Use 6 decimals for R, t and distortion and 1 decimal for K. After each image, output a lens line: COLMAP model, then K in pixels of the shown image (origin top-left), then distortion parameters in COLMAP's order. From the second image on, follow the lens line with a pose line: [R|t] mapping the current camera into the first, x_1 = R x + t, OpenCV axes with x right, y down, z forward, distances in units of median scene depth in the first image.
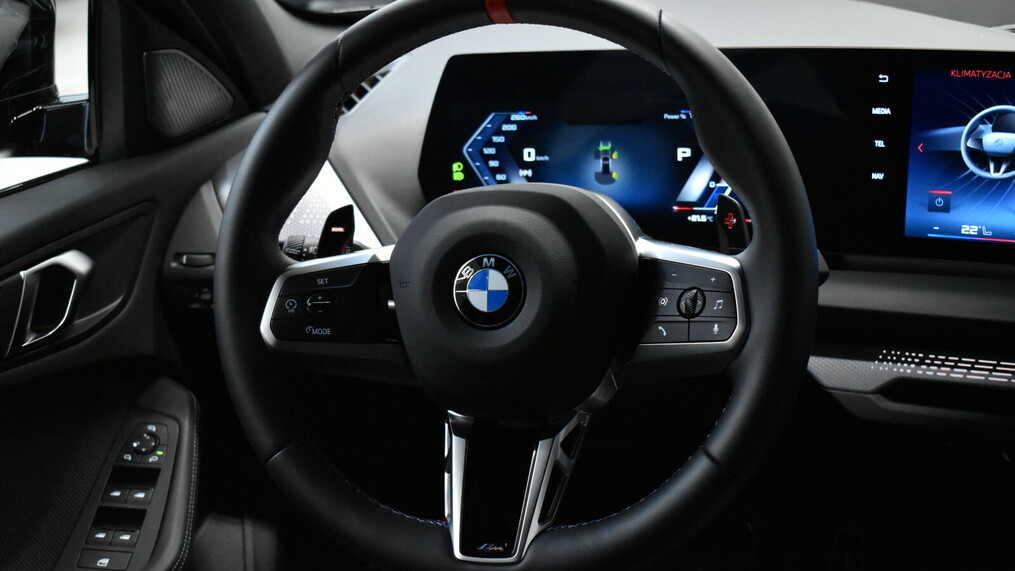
lens RADIAL K [[1584.0, 0, 507.5], [0, 1584.0, 285.5], [0, 0, 1]] dist [-0.023458, -0.003910]
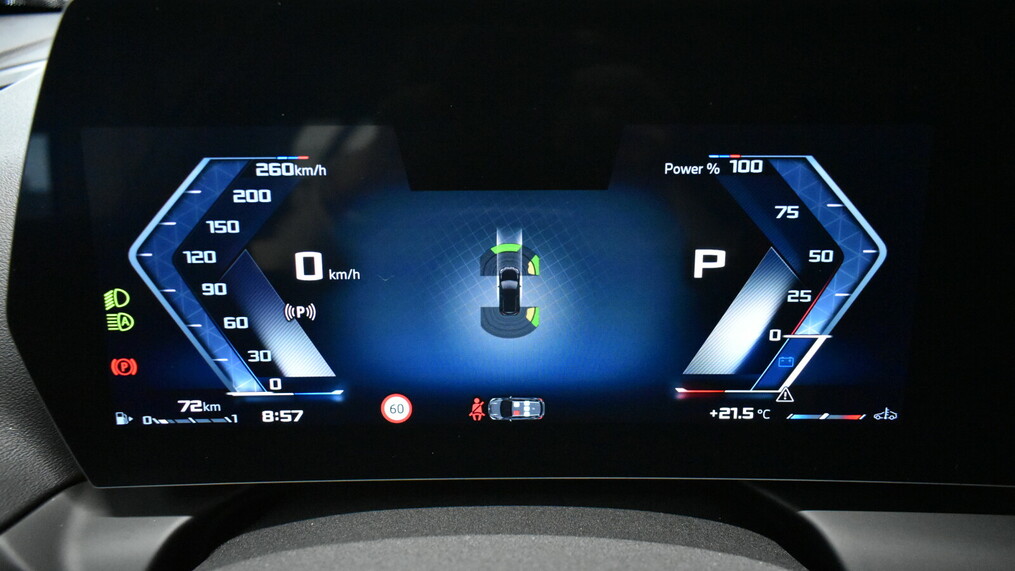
lens RADIAL K [[768.8, 0, 507.5], [0, 768.8, 285.5], [0, 0, 1]] dist [-0.034999, 0.030667]
pose [[0.951503, -0.042050, 0.304753, 0.002894], [0.028836, 0.998444, 0.047734, -0.096958], [-0.306286, -0.036631, 0.951234, 0.914301]]
